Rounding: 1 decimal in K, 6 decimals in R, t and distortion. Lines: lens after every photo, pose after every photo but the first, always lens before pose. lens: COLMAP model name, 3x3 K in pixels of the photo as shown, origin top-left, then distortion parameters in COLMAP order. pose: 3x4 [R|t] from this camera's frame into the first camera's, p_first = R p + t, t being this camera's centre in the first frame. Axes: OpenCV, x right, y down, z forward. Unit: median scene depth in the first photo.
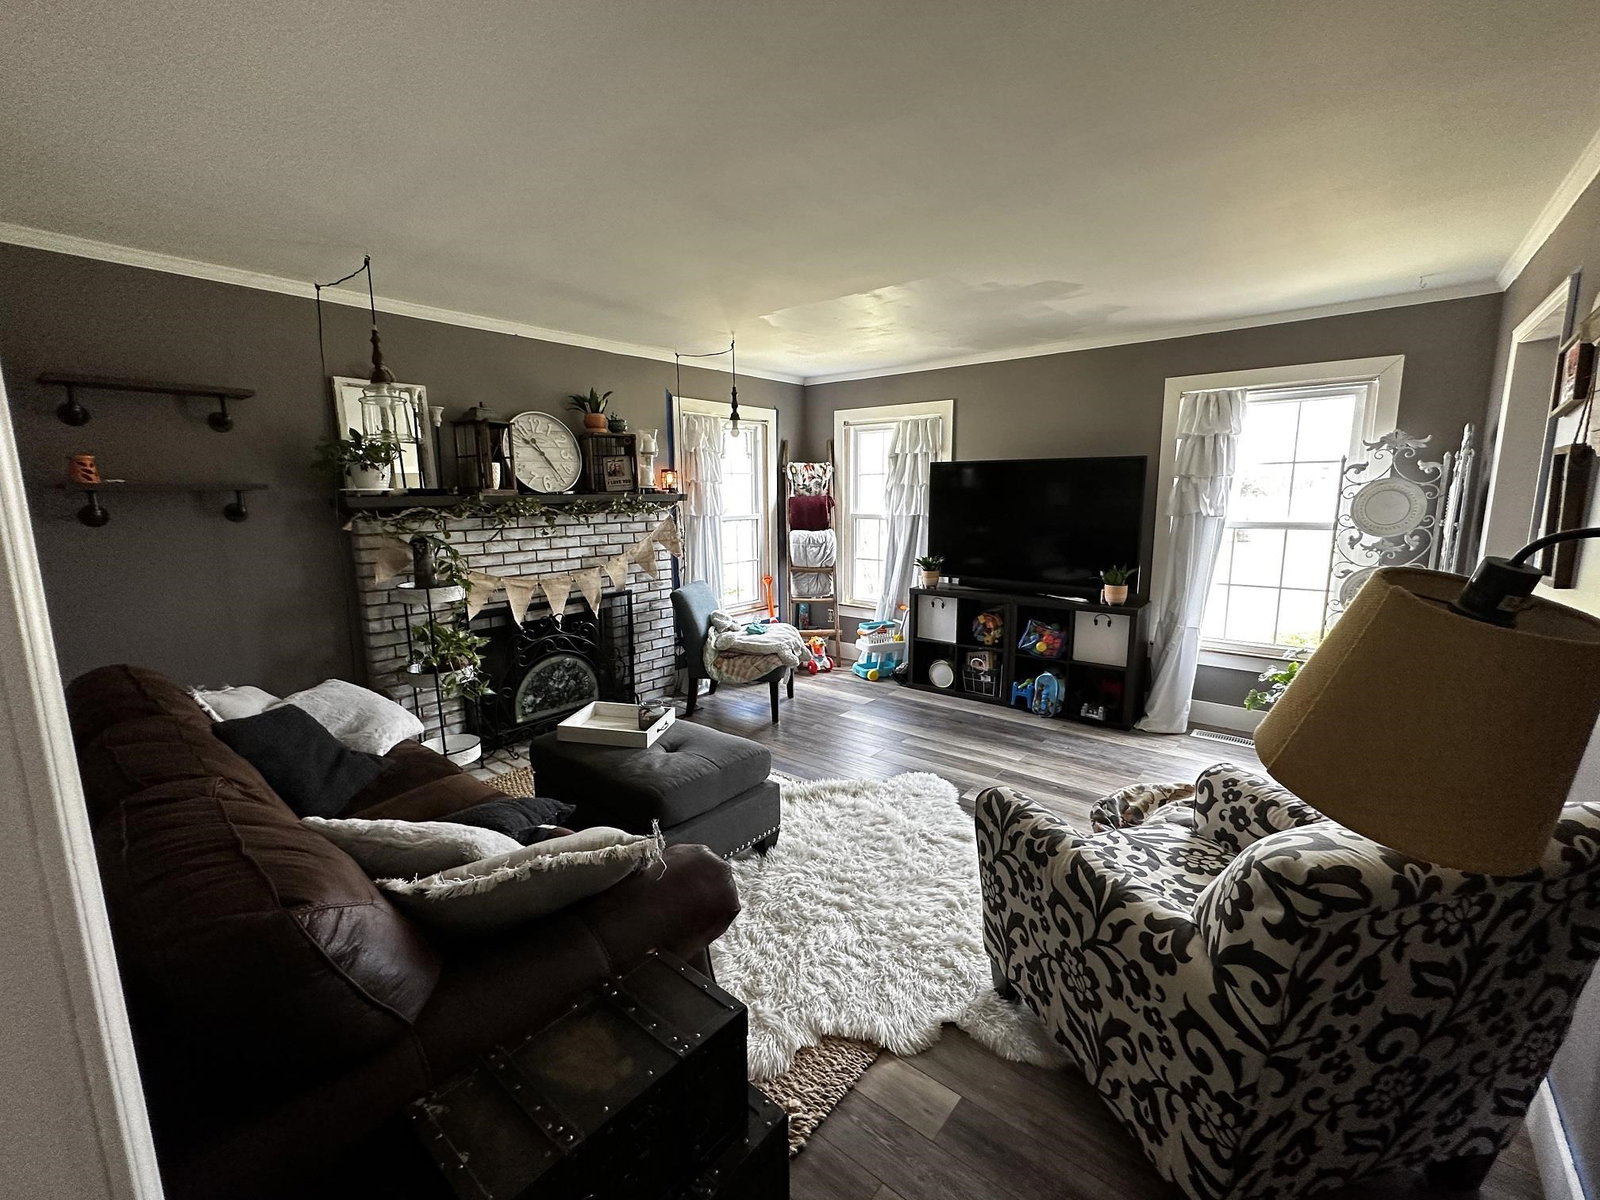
lens RADIAL K [[672.0, 0, 802.2], [0, 672.0, 601.2], [0, 0, 1]] dist [0.000403, 0.000039]
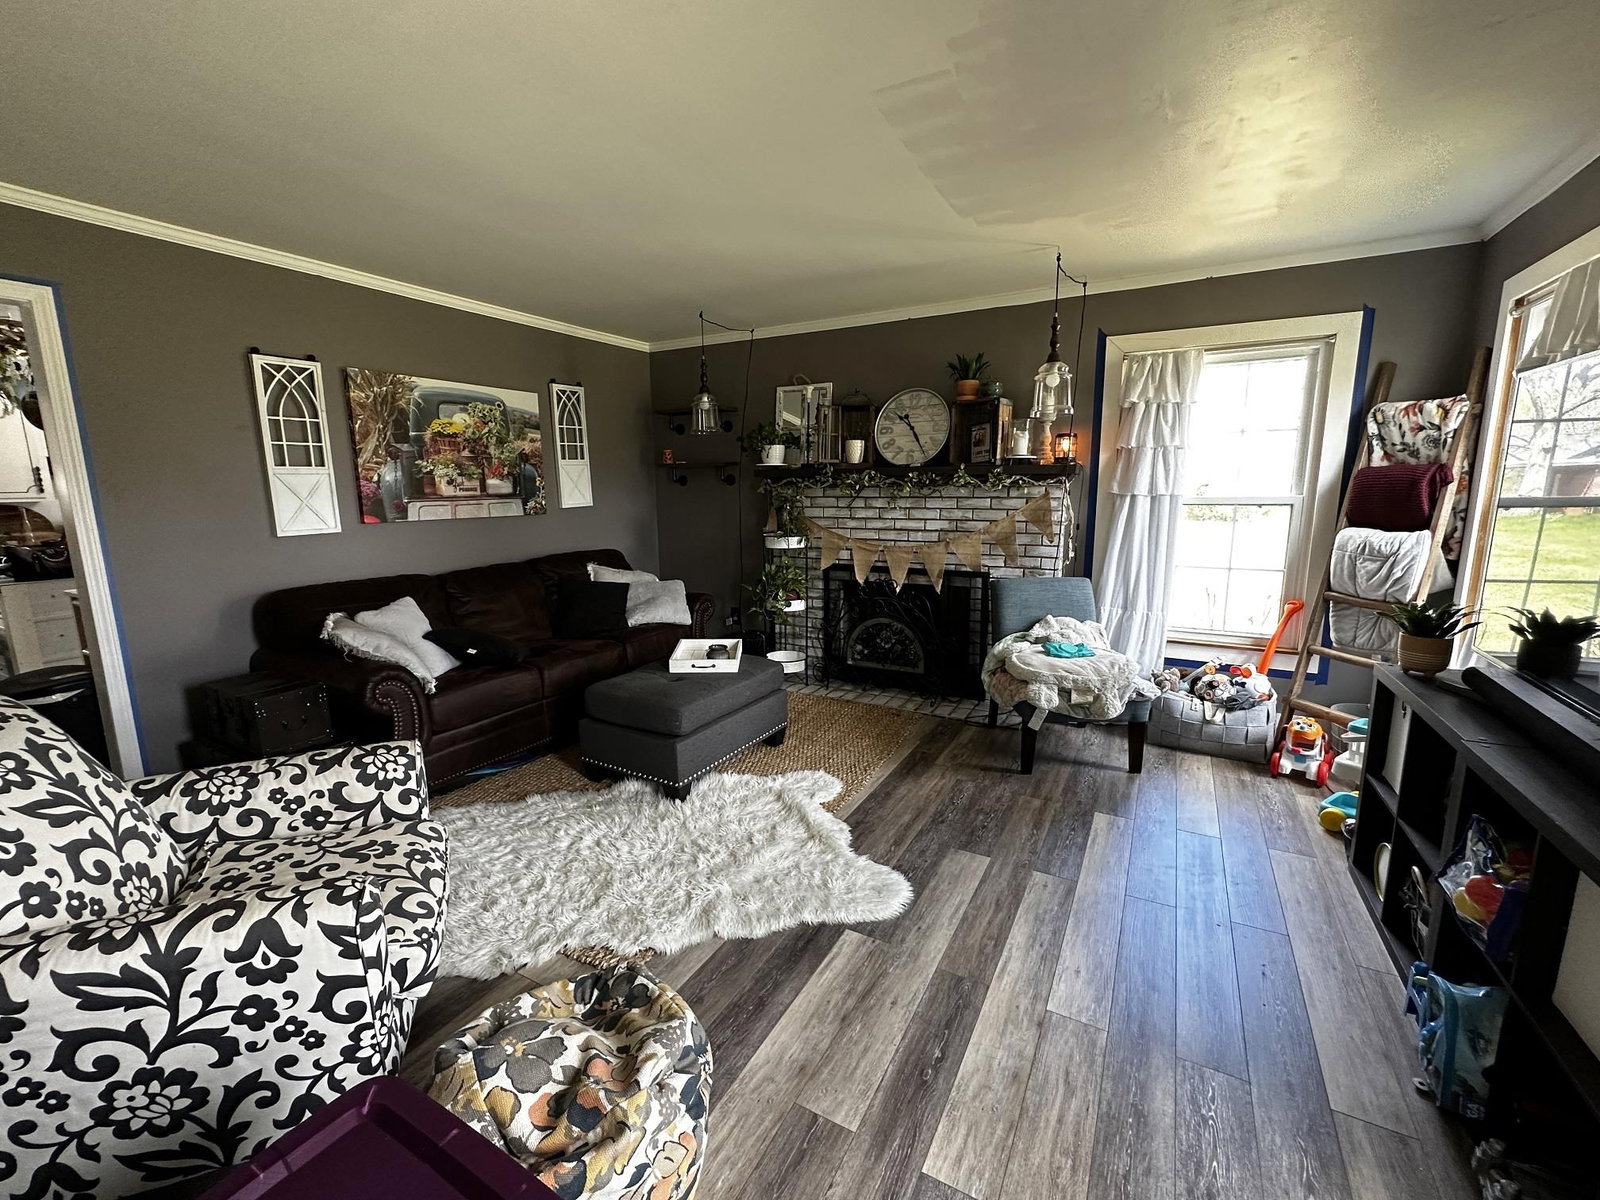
lens RADIAL K [[672.0, 0, 802.2], [0, 672.0, 601.2], [0, 0, 1]] dist [0.000403, 0.000039]
pose [[0.180335, 0.178067, -0.967353, 0.617251], [-0.151970, 0.976711, 0.151459, -0.082844], [0.971794, 0.119695, 0.203196, 0.614644]]
